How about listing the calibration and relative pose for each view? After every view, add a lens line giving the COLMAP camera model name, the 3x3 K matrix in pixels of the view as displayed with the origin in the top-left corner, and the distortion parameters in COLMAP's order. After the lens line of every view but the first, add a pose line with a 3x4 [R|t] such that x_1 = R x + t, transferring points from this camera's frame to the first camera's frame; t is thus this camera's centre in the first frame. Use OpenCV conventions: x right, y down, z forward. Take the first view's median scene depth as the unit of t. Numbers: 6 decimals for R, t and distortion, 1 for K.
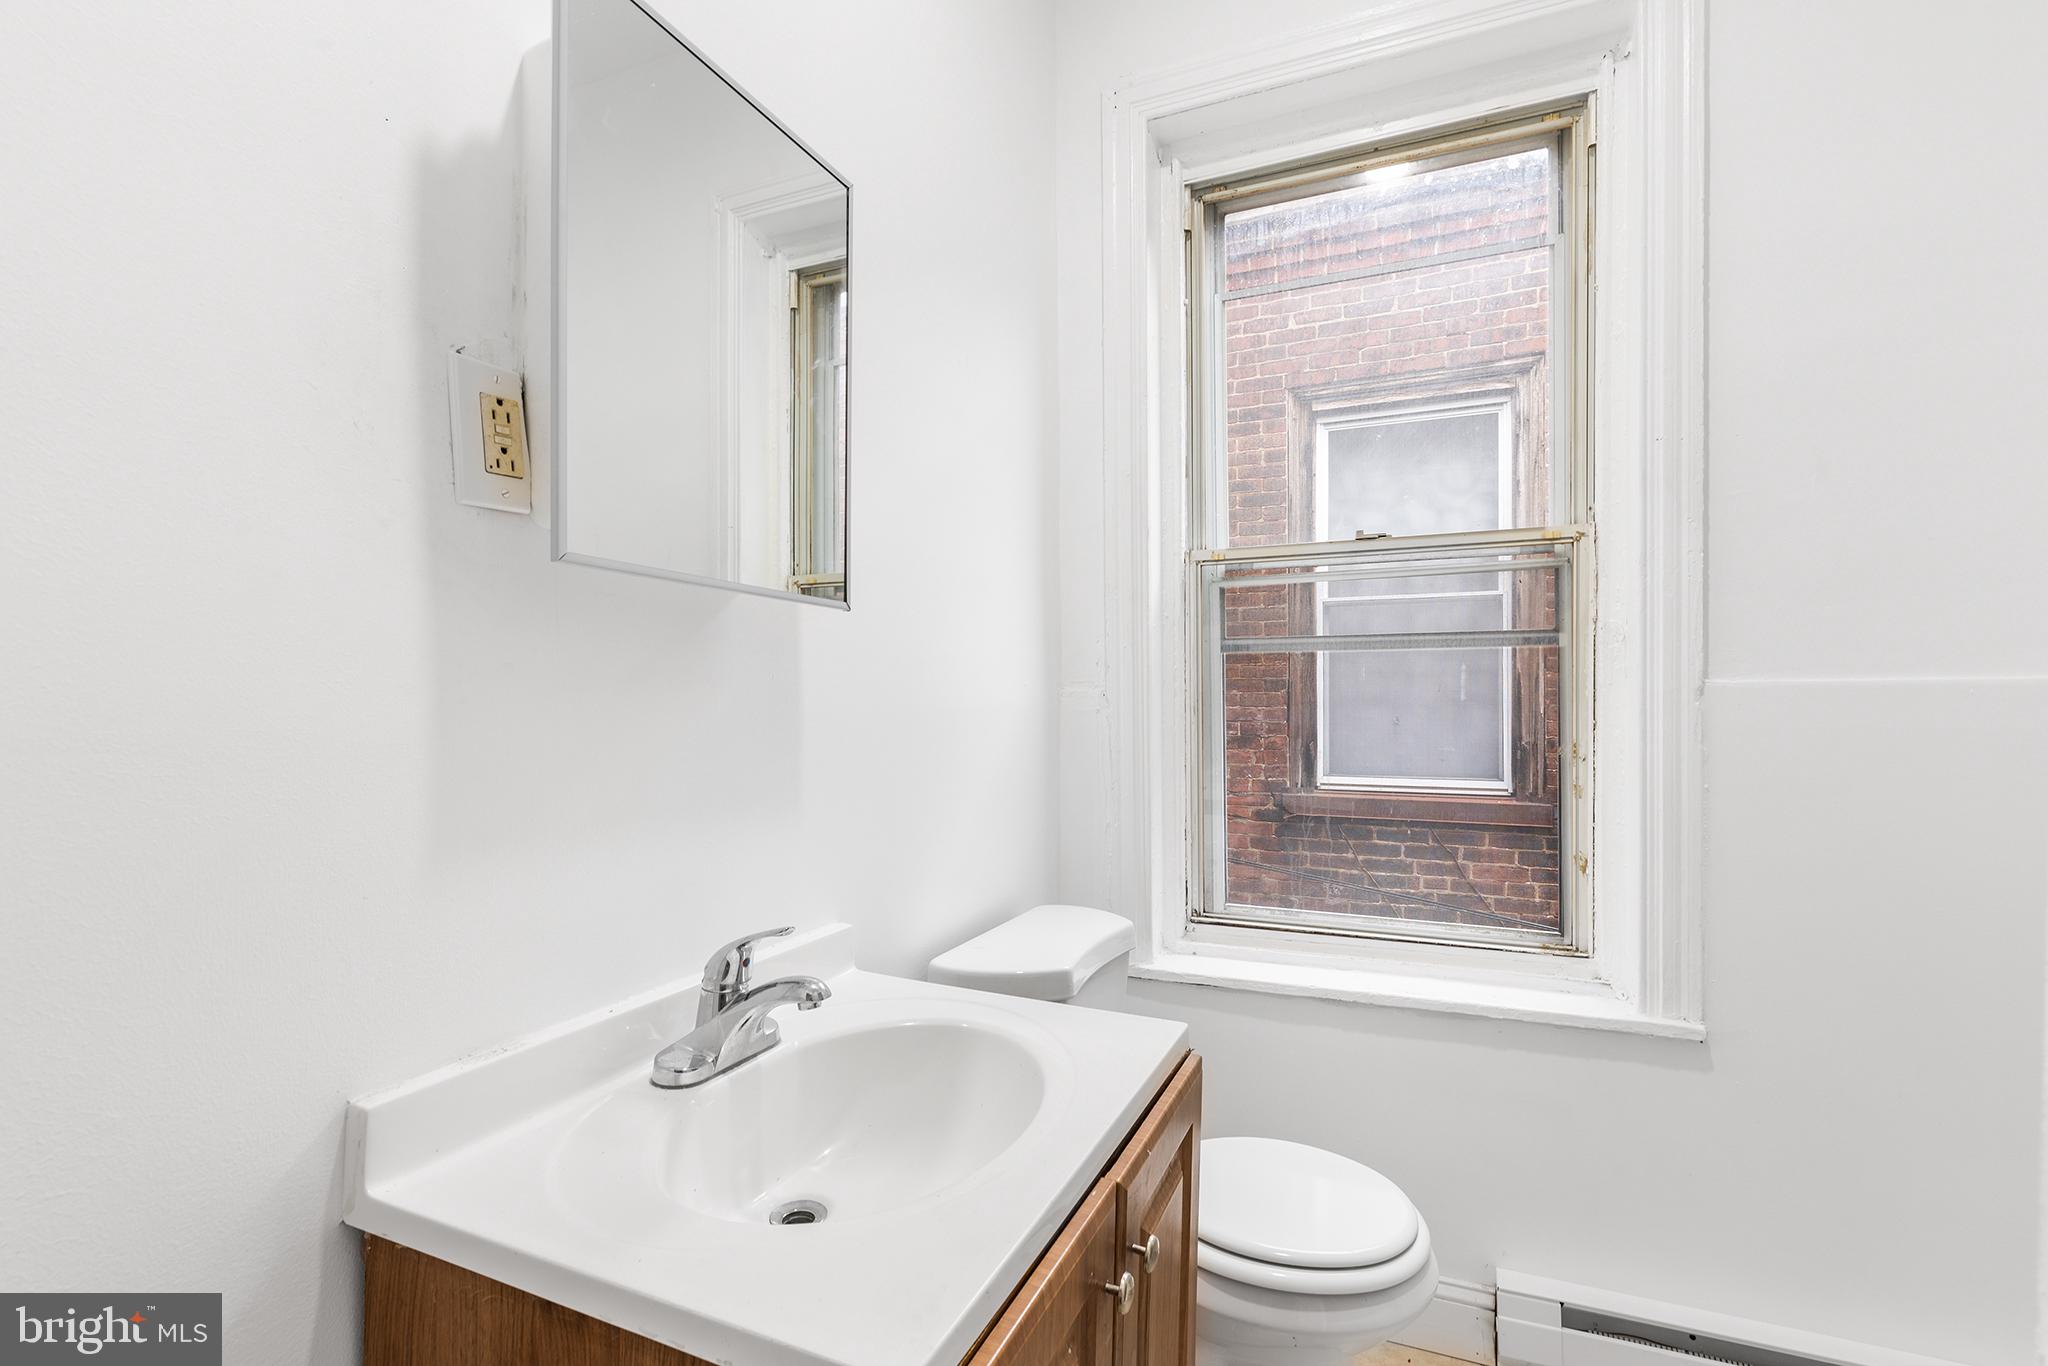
lens RADIAL K [[930.2, 0, 1027.4], [0, 930.2, 694.8], [0, 0, 1]] dist [0.004240, 0.000069]
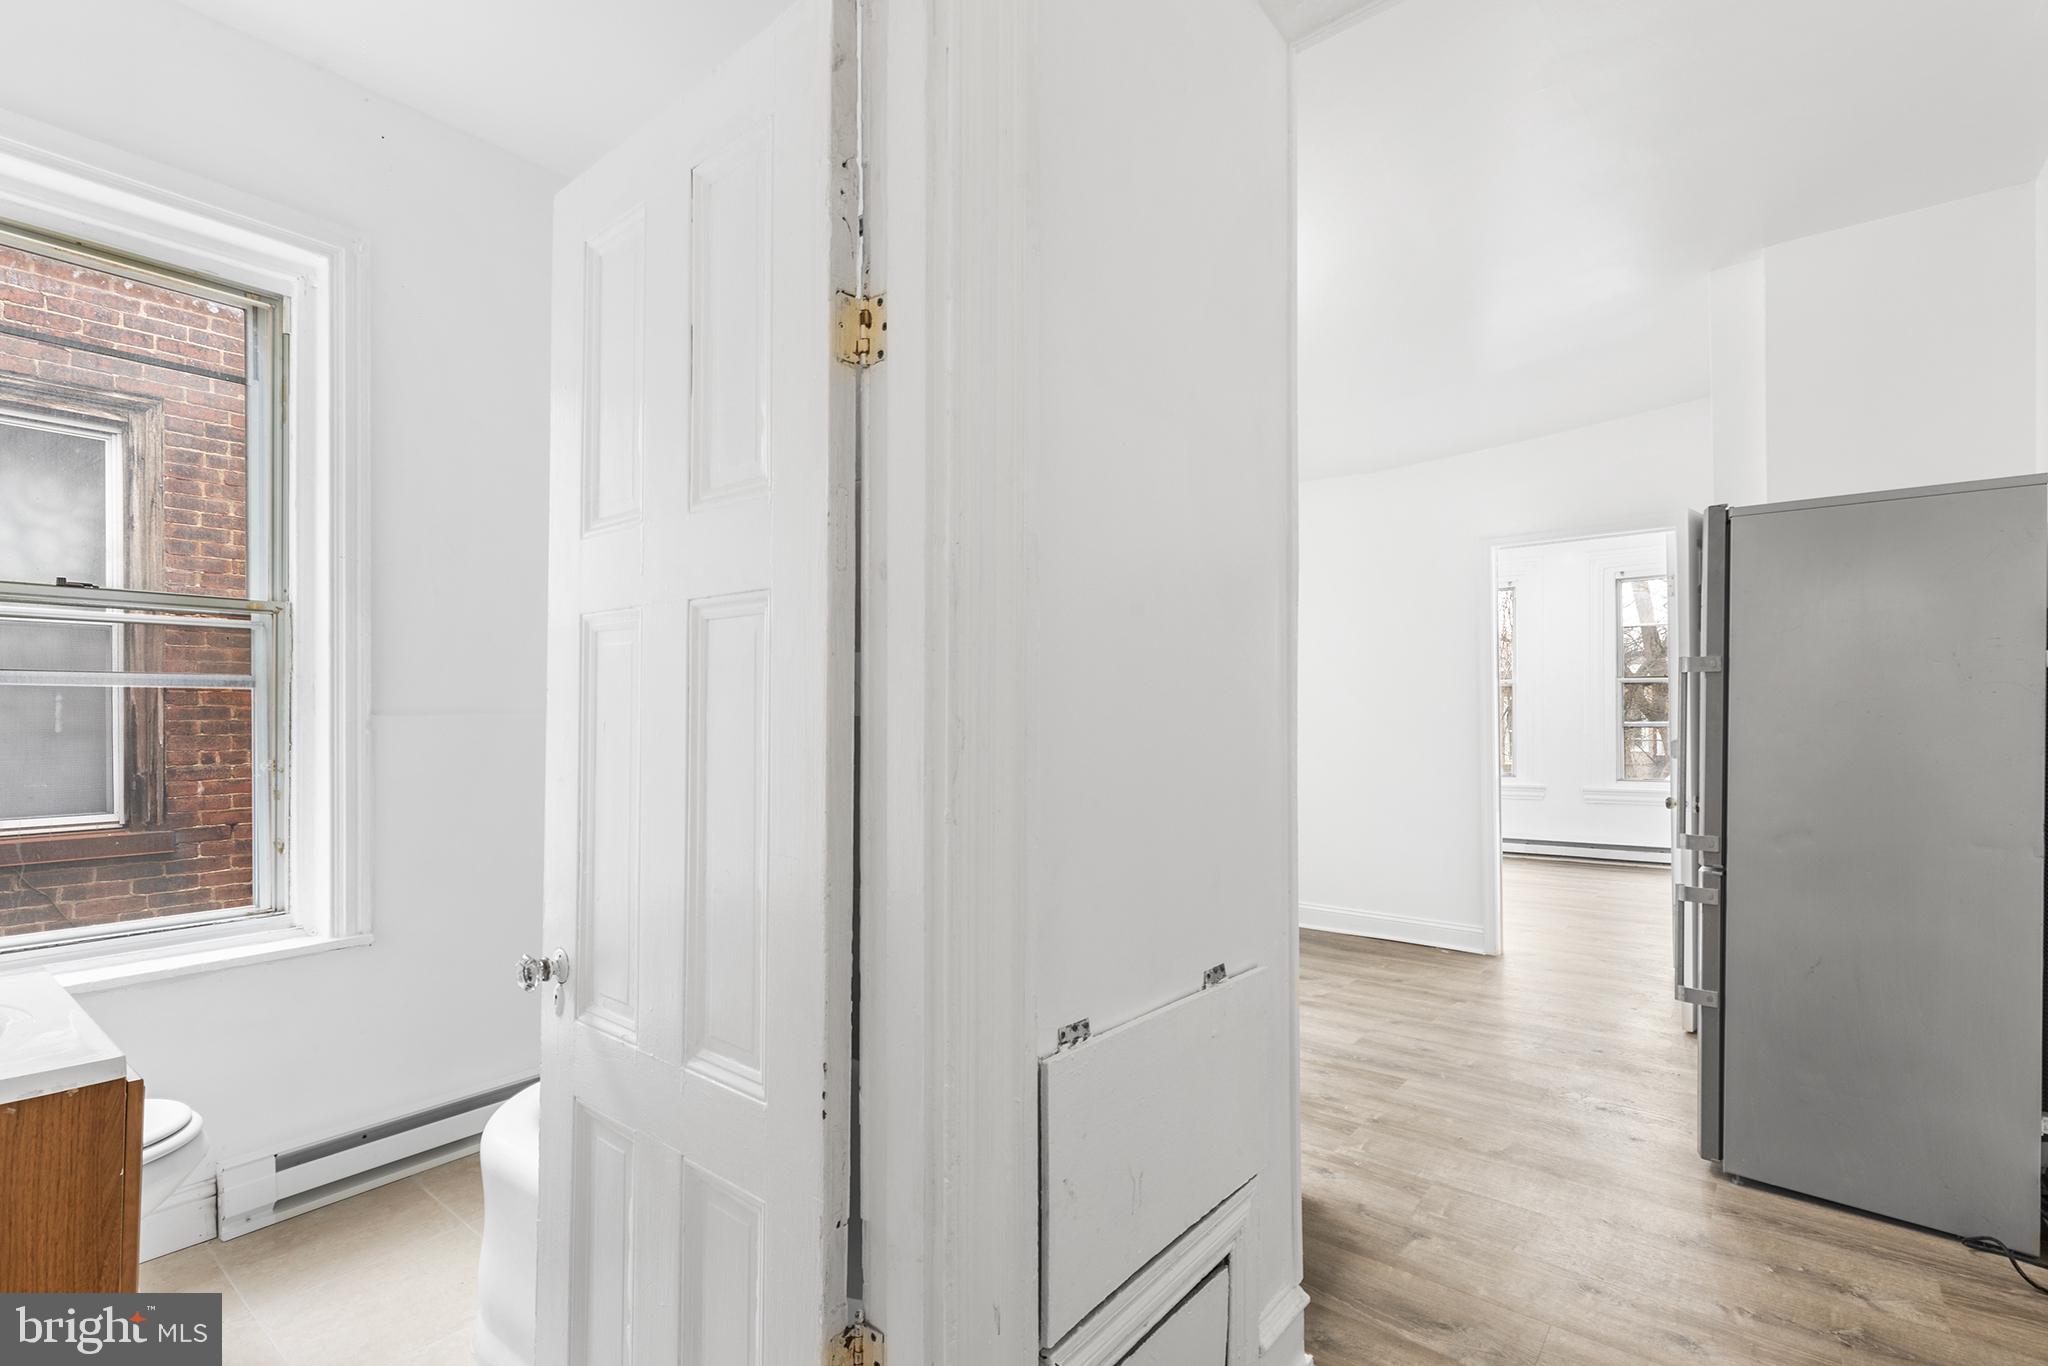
lens RADIAL K [[930.2, 0, 1031.4], [0, 930.2, 724.8], [0, 0, 1]] dist [0.004240, 0.000069]
pose [[0.240993, -0.002626, 0.970523, -0.225120], [0.004878, 0.999987, 0.001494, 0.001560], [-0.970515, 0.004374, 0.241003, -0.195956]]
